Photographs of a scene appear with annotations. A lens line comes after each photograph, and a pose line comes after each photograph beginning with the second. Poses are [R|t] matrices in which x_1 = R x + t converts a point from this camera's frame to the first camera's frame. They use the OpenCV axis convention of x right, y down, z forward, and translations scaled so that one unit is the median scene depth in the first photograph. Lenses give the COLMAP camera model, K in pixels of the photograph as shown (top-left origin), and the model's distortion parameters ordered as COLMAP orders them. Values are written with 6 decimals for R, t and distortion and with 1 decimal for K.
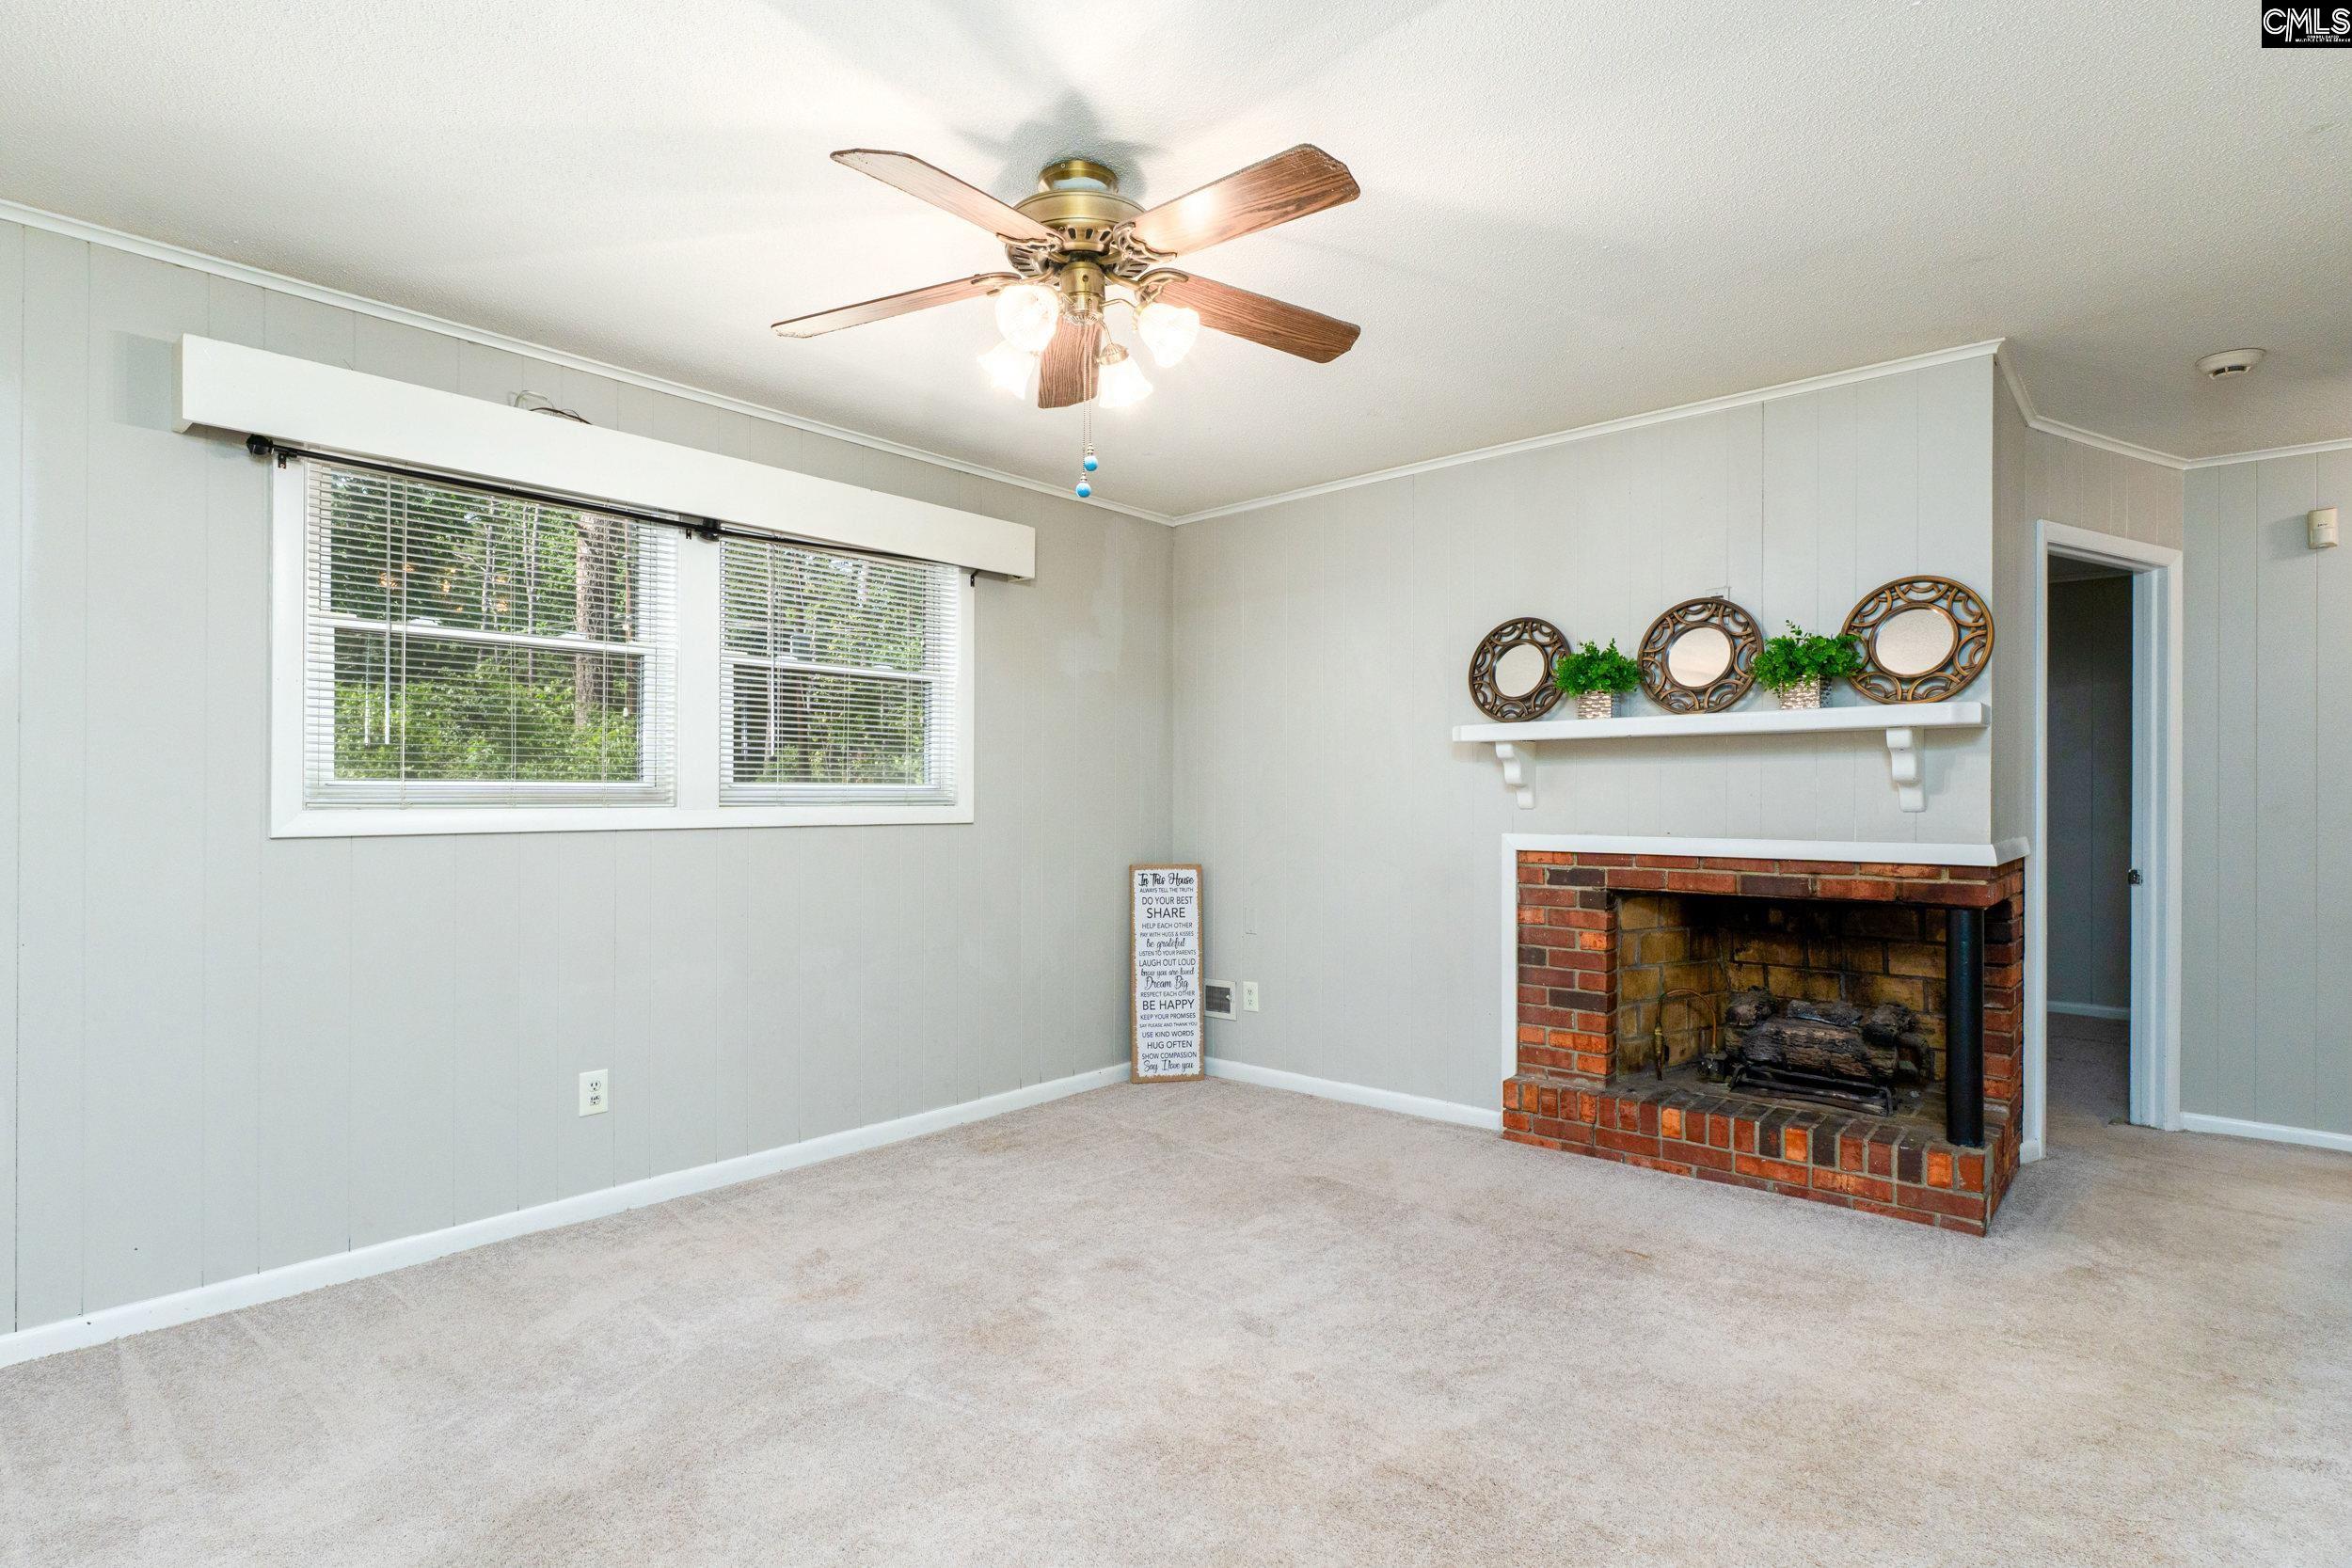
lens RADIAL K [[1143.8, 0, 1174.1], [0, 1143.8, 785.4], [0, 0, 1]] dist [-0.002477, -0.000435]
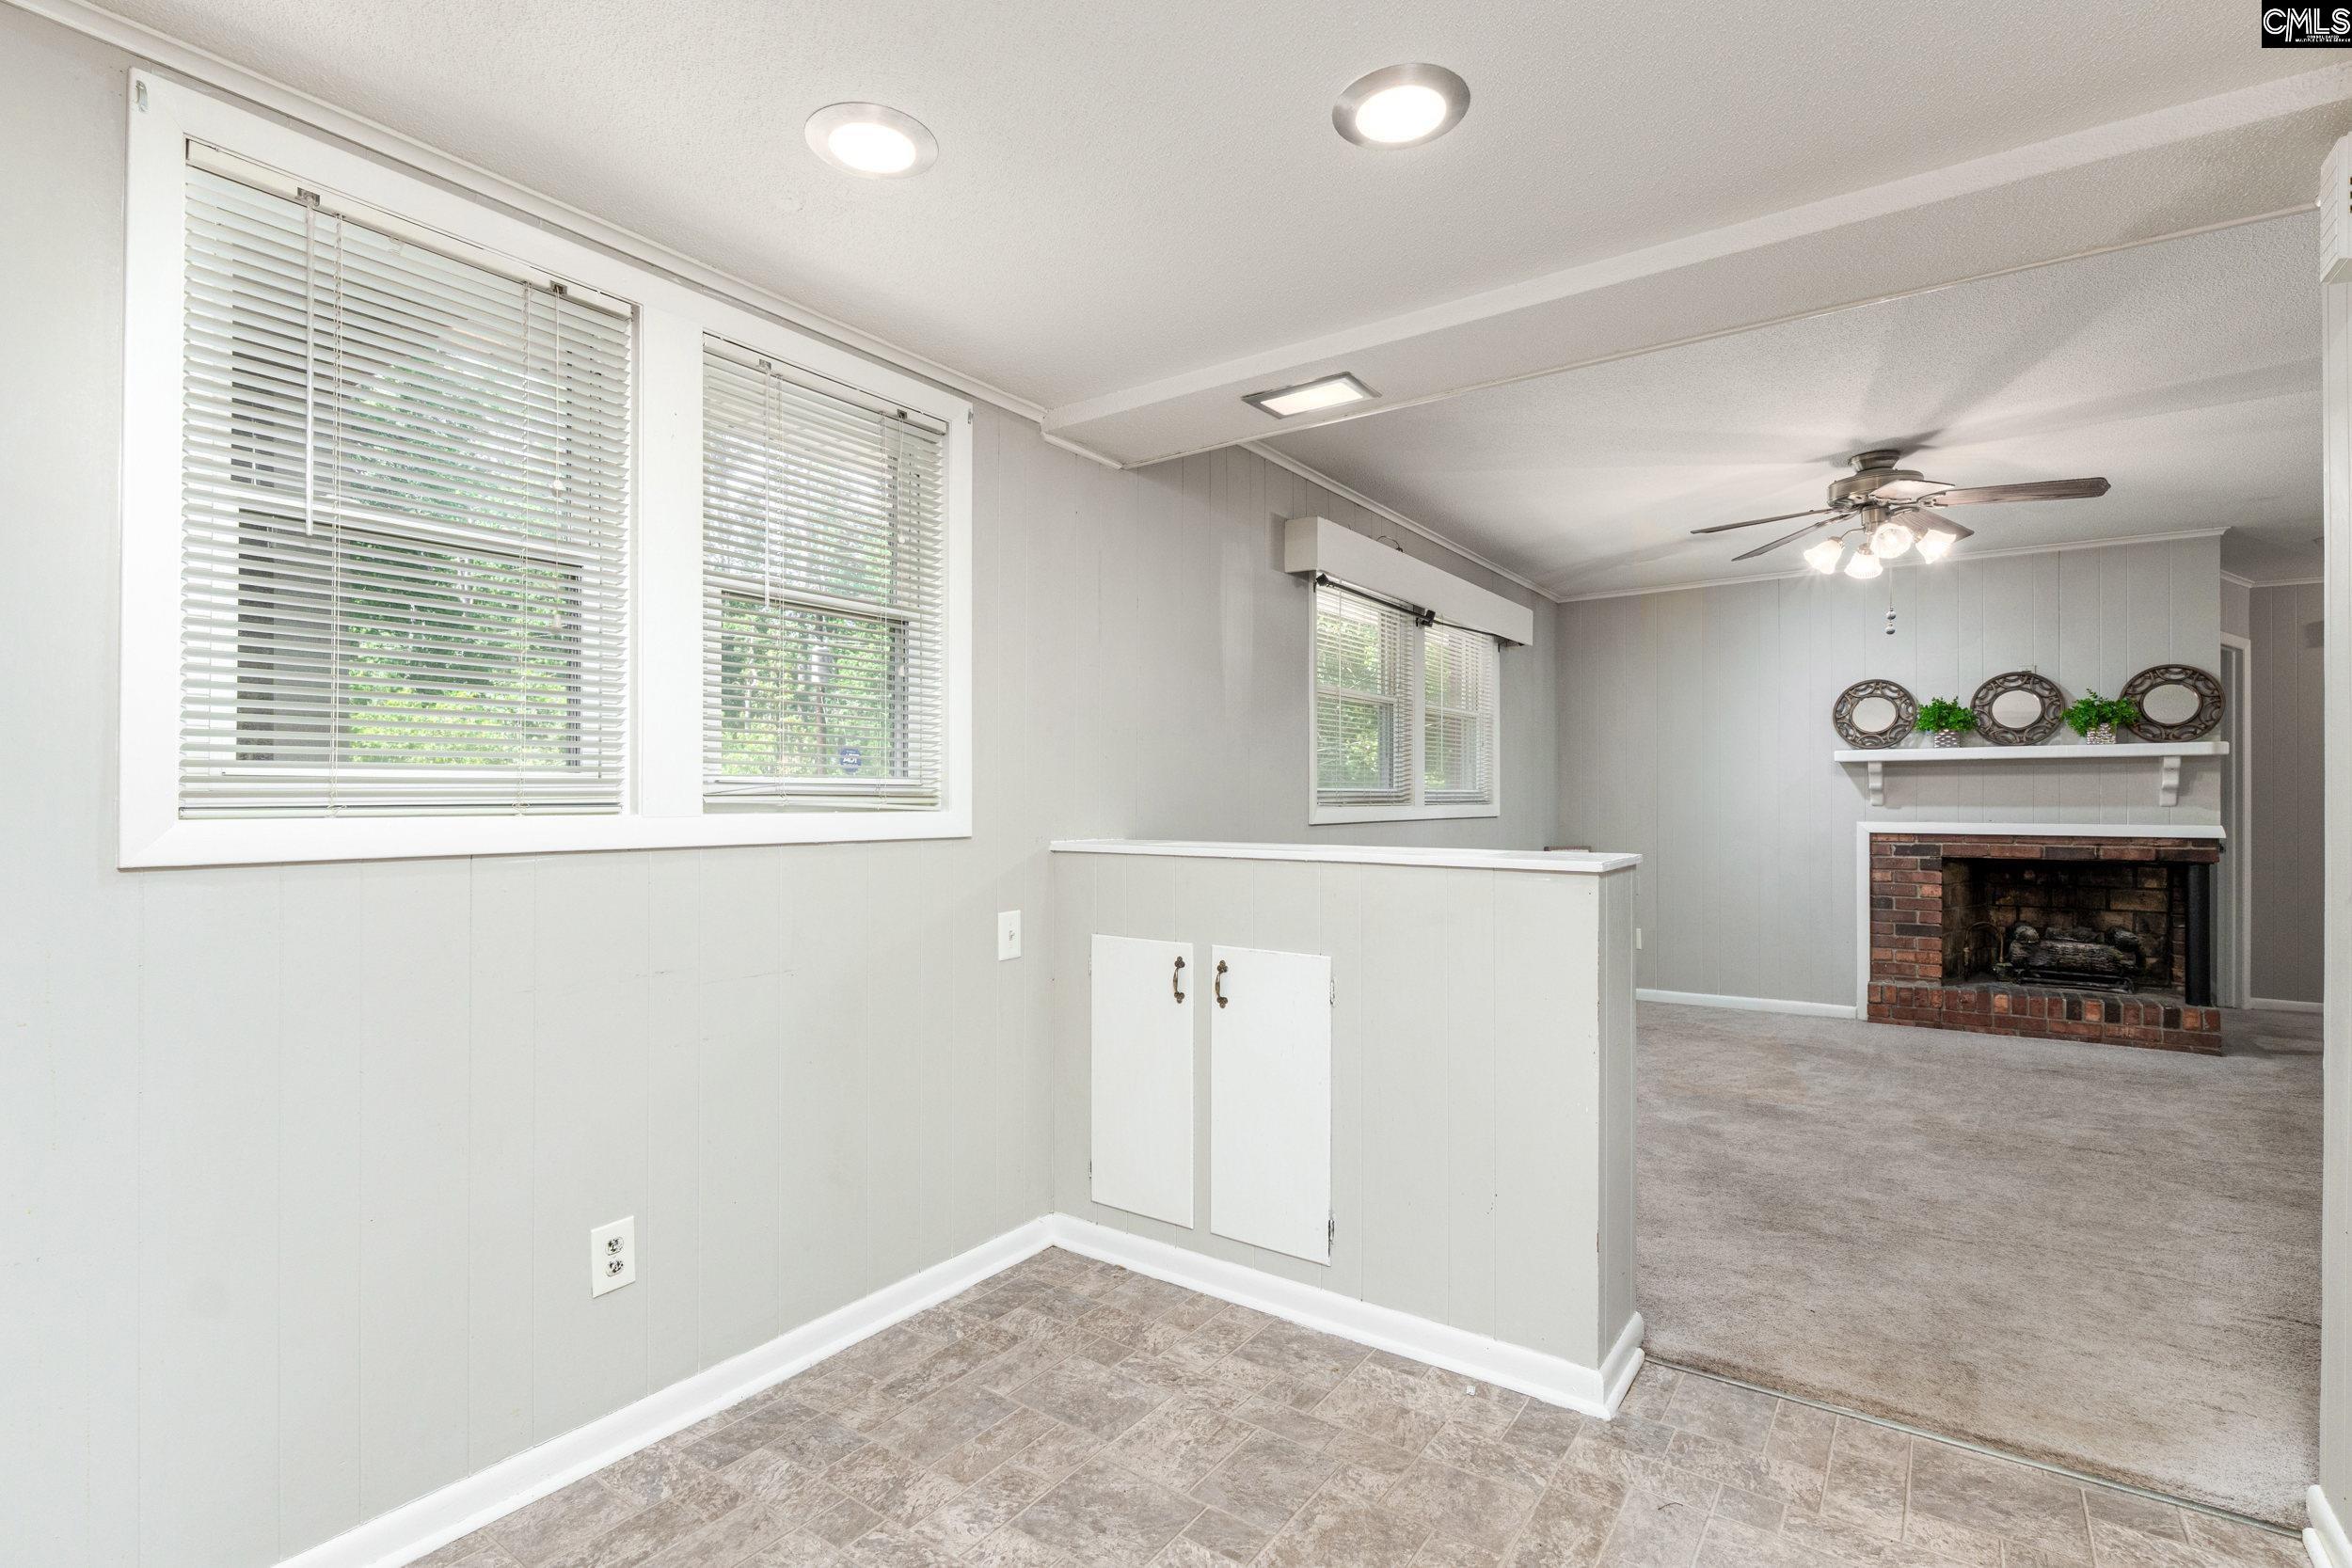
lens RADIAL K [[1102.1, 0, 1178.1], [0, 1102.1, 793.5], [0, 0, 1]] dist [0.004660, 0.001120]
pose [[0.992684, -0.002074, 0.120720, -0.869186], [0.001238, 0.999975, 0.006997, -0.007815], [-0.120732, -0.006797, 0.992662, -0.374988]]
